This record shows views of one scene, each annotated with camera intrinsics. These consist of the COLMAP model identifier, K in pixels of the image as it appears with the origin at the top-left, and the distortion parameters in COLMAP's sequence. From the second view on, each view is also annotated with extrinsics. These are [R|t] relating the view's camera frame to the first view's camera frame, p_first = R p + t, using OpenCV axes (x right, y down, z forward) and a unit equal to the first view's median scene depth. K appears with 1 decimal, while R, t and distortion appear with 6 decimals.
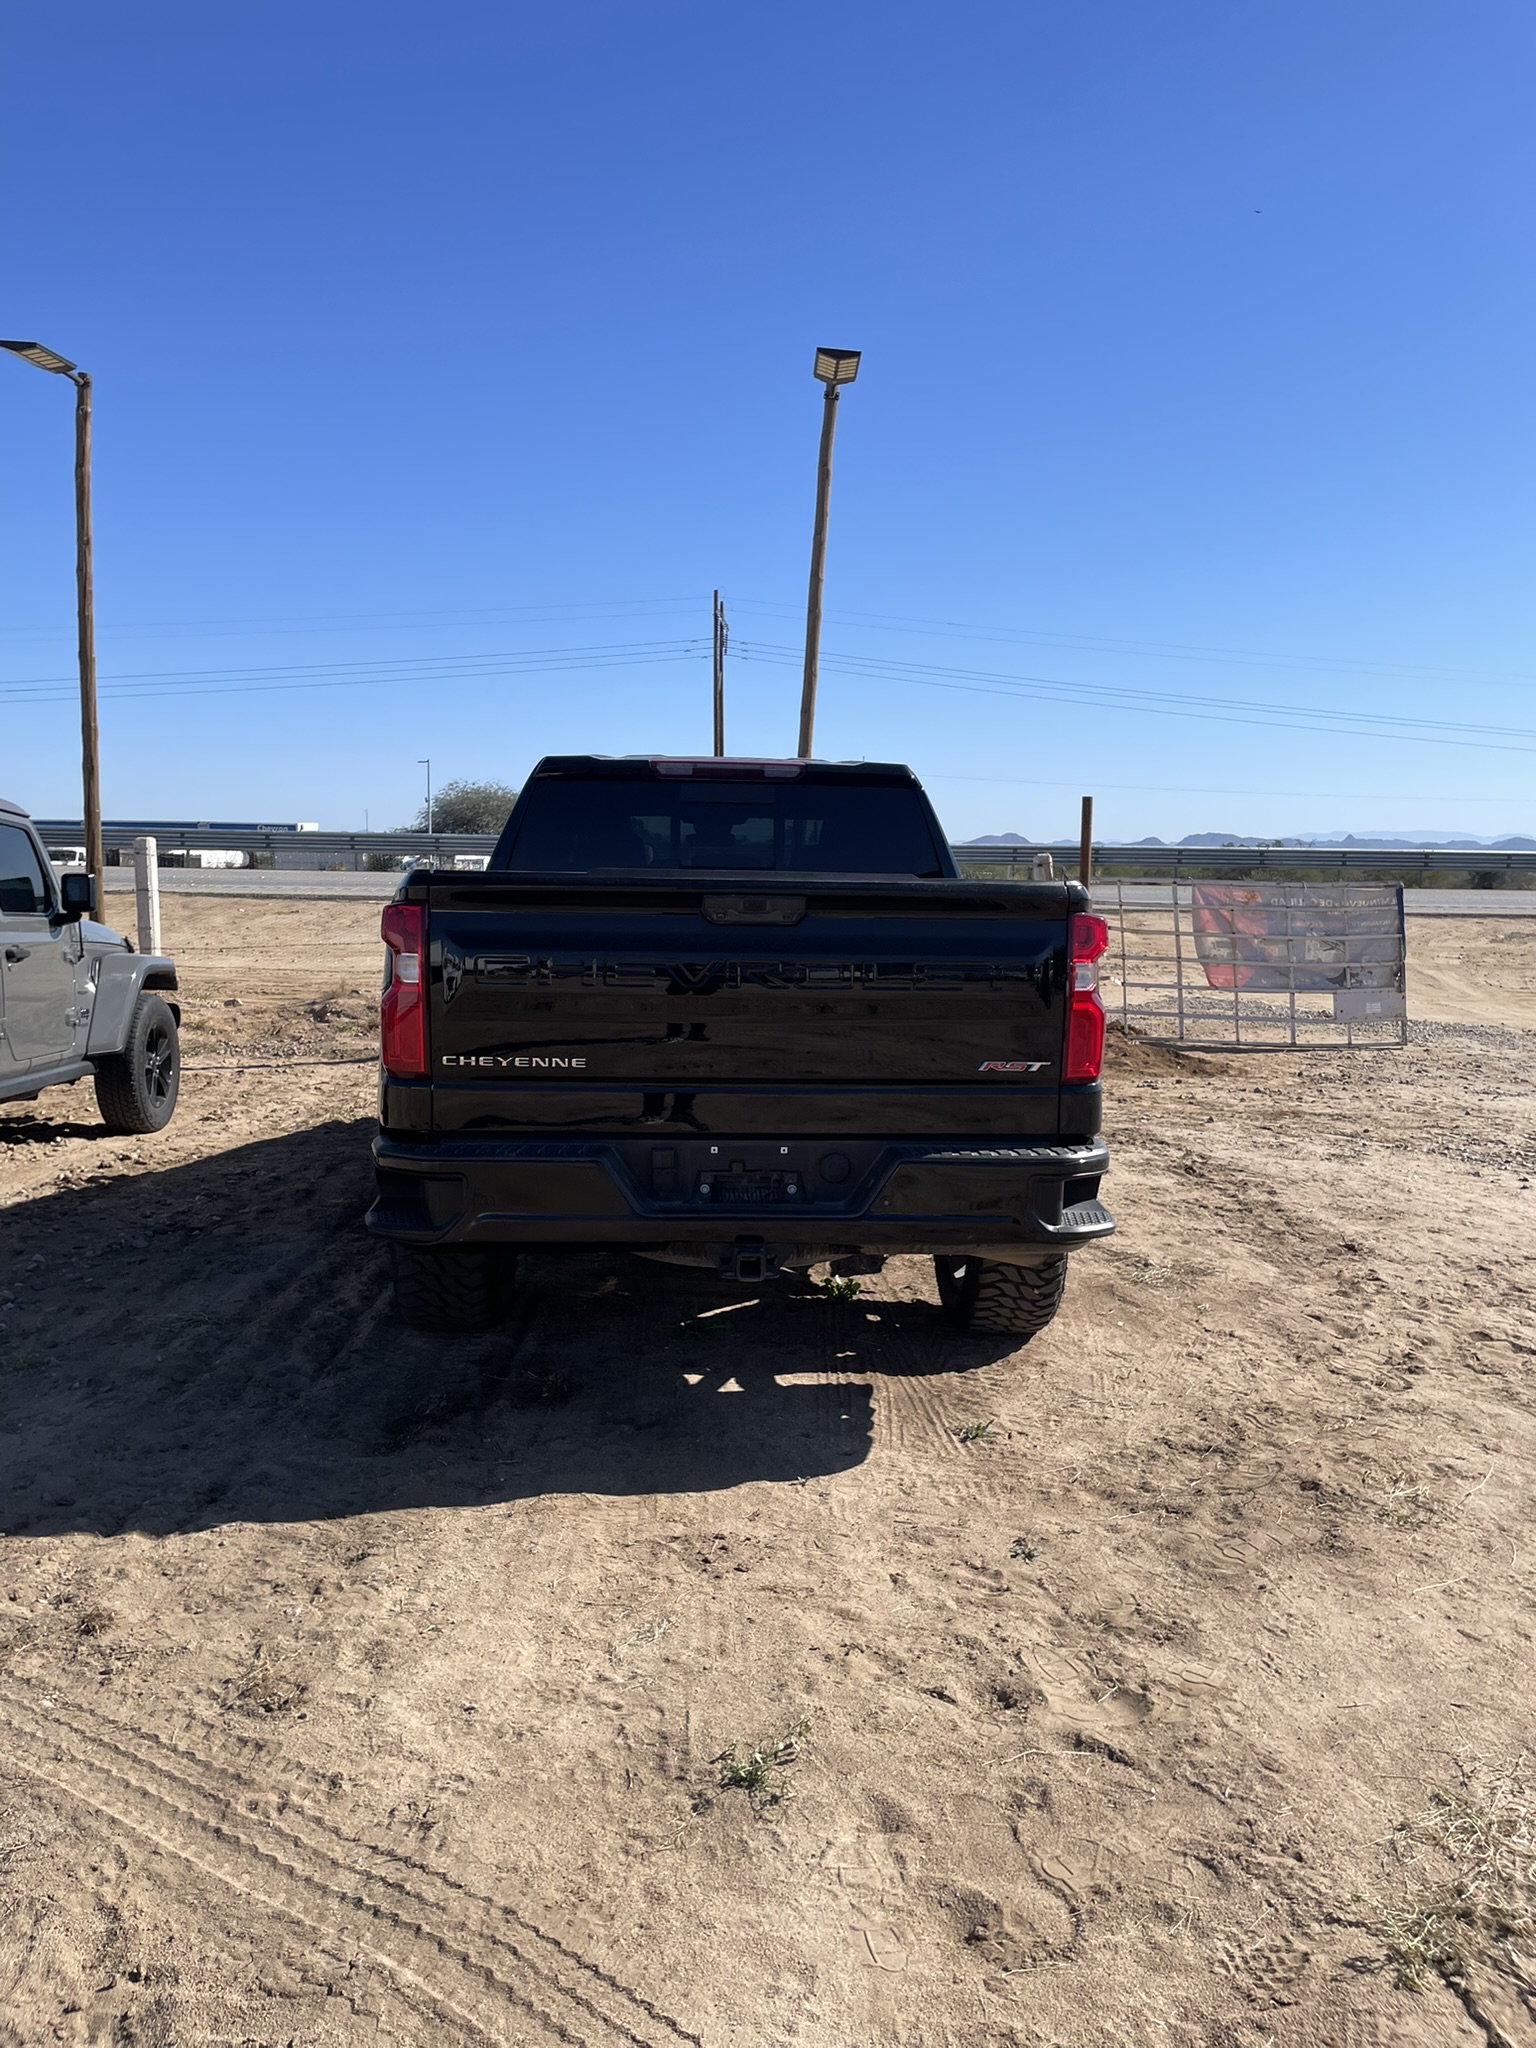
lens RADIAL K [[1547.7, 0, 790.1], [0, 1547.7, 1020.4], [0, 0, 1]] dist [0.074287, -0.106461]
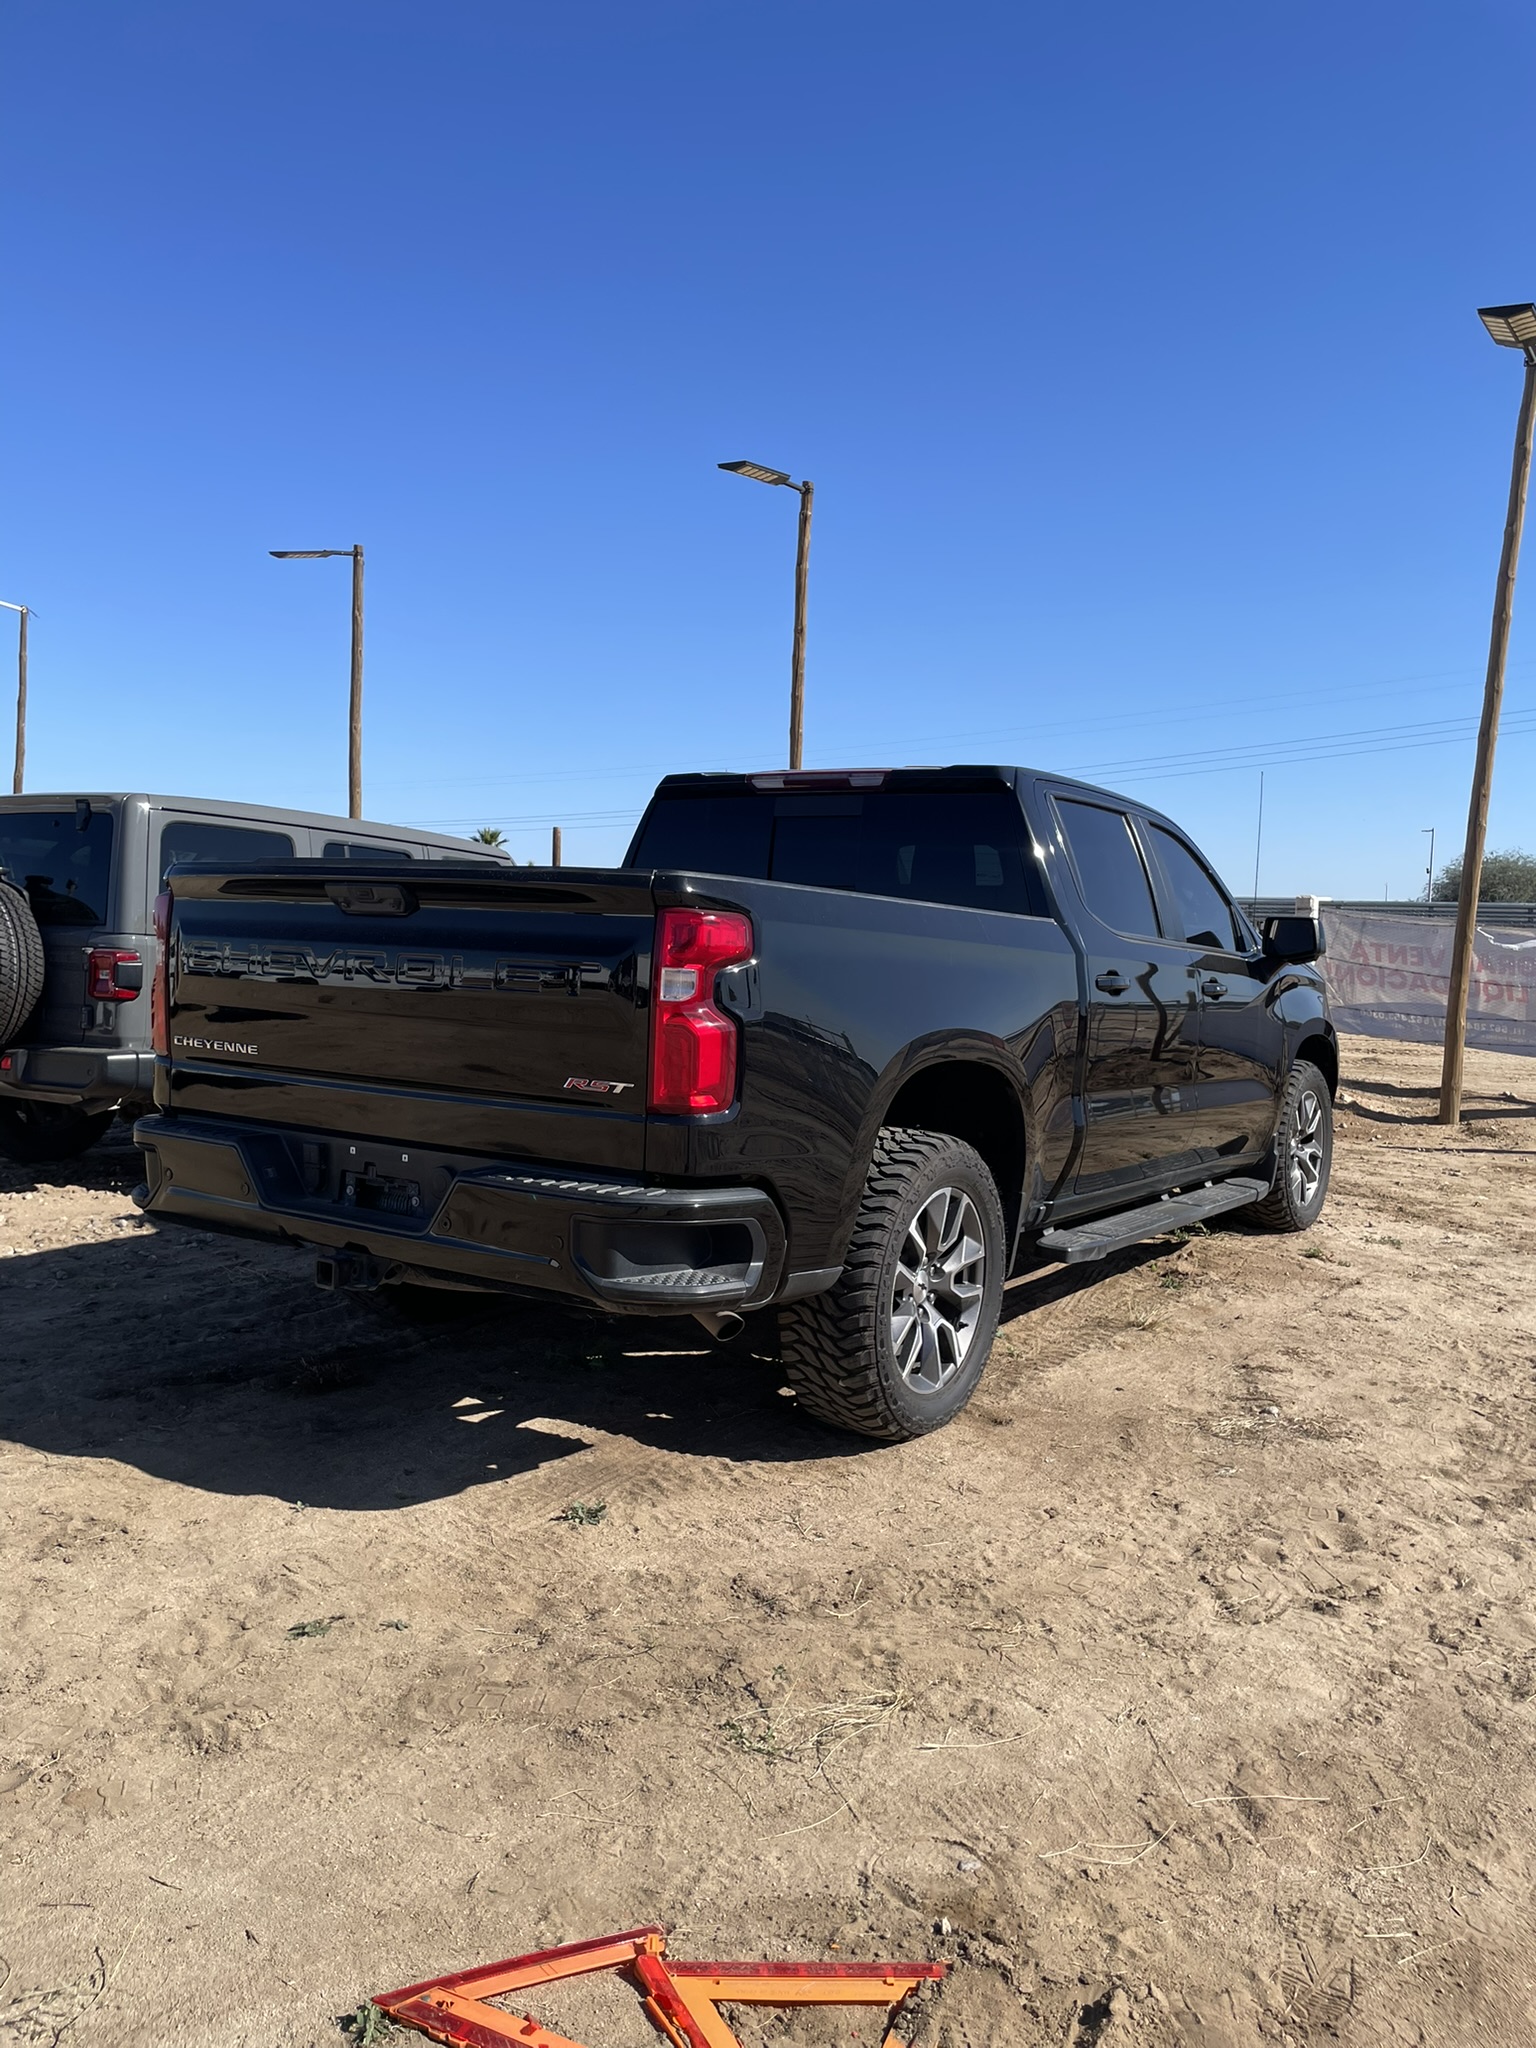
lens RADIAL K [[1547.7, 0, 790.1], [0, 1547.7, 1020.4], [0, 0, 1]] dist [0.074287, -0.106461]
pose [[0.806285, 0.045599, -0.589767, 0.727396], [-0.074143, 0.996952, -0.024282, 0.006663], [0.586862, 0.063305, 0.807209, 0.371598]]
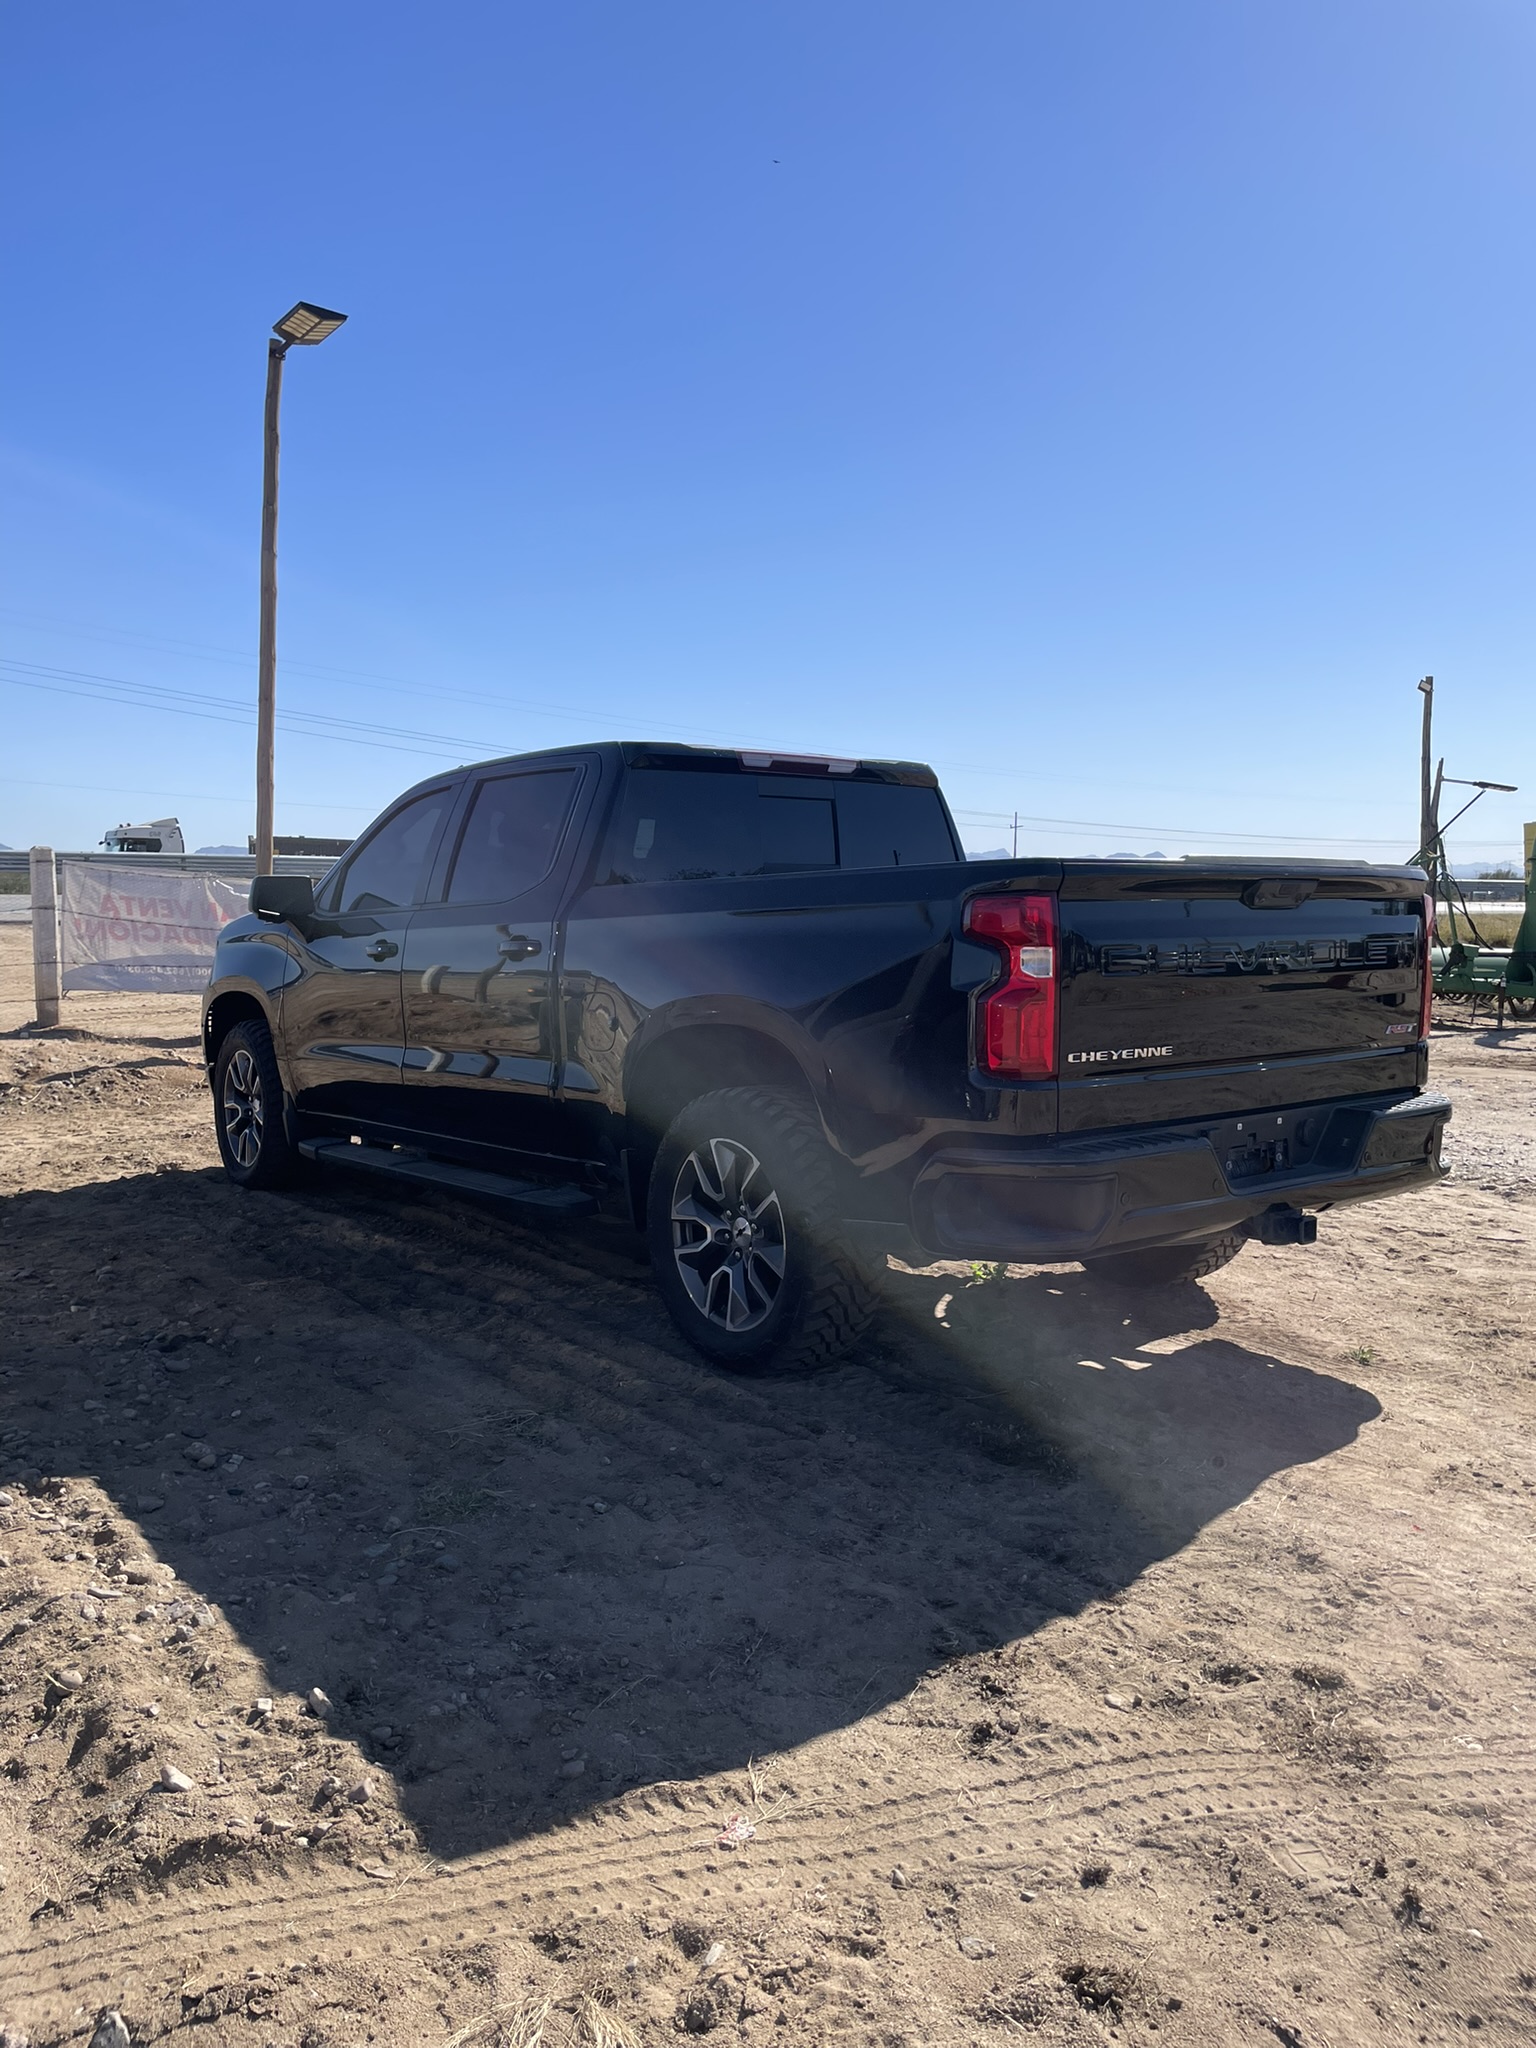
lens RADIAL K [[1529.1, 0, 832.8], [0, 1529.1, 1030.1], [0, 0, 1]] dist [0.031462, -0.000327]
pose [[0.816607, -0.060374, 0.574028, -0.851329], [0.061679, 0.997948, 0.017216, -0.015842], [-0.573889, 0.021347, 0.818655, 0.309597]]
